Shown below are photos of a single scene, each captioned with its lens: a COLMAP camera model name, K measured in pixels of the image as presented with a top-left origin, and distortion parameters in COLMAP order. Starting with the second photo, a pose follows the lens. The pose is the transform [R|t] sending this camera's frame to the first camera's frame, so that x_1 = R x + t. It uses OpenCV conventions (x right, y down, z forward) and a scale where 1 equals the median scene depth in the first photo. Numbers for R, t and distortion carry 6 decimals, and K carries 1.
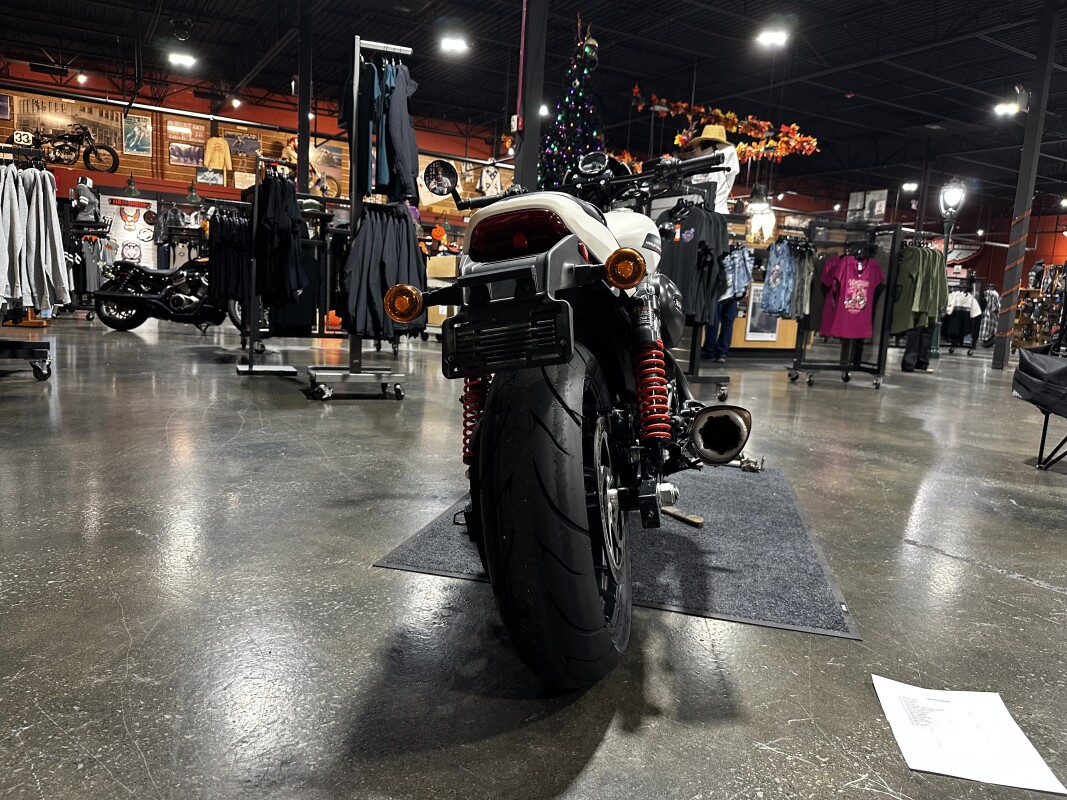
lens RADIAL K [[758.9, 0, 529.5], [0, 758.9, 393.4], [0, 0, 1]] dist [-0.005642, -0.002253]
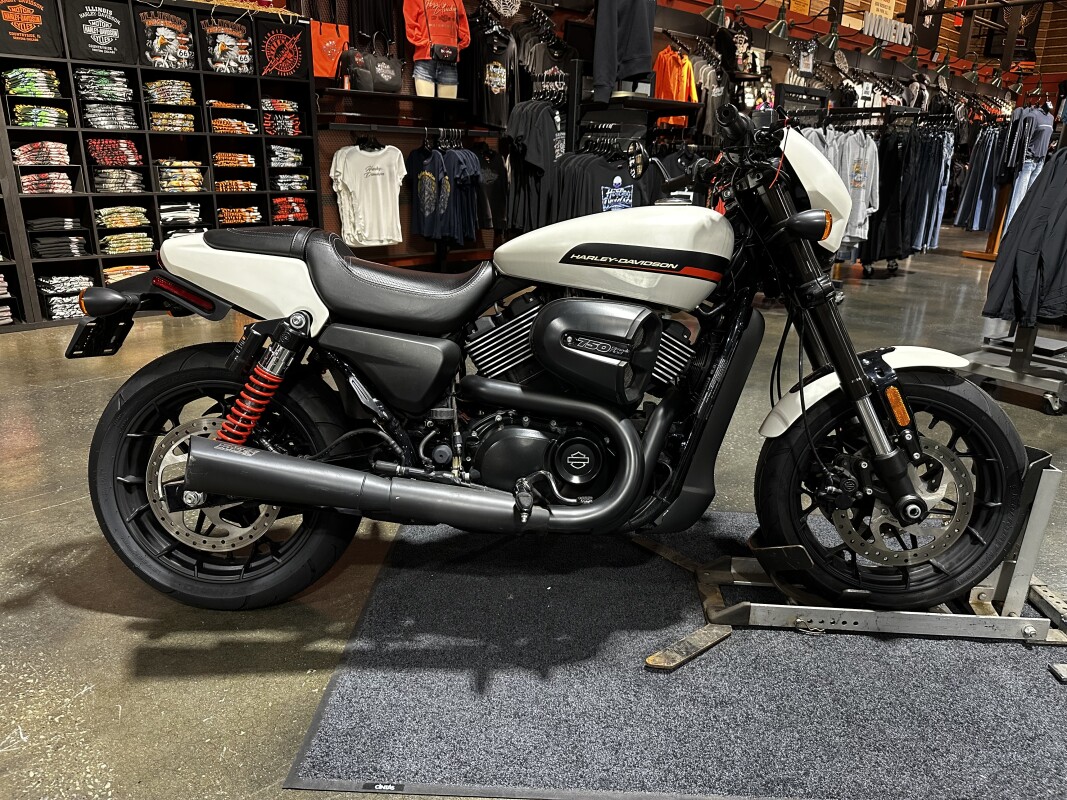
lens RADIAL K [[746.8, 0, 533.5], [0, 746.8, 400.0], [0, 0, 1]] dist [-0.003657, -0.005816]
pose [[0.211545, 0.254067, -0.943768, 0.930420], [-0.141799, 0.963384, 0.227563, -0.240678], [0.967027, 0.085685, 0.239826, 0.840686]]
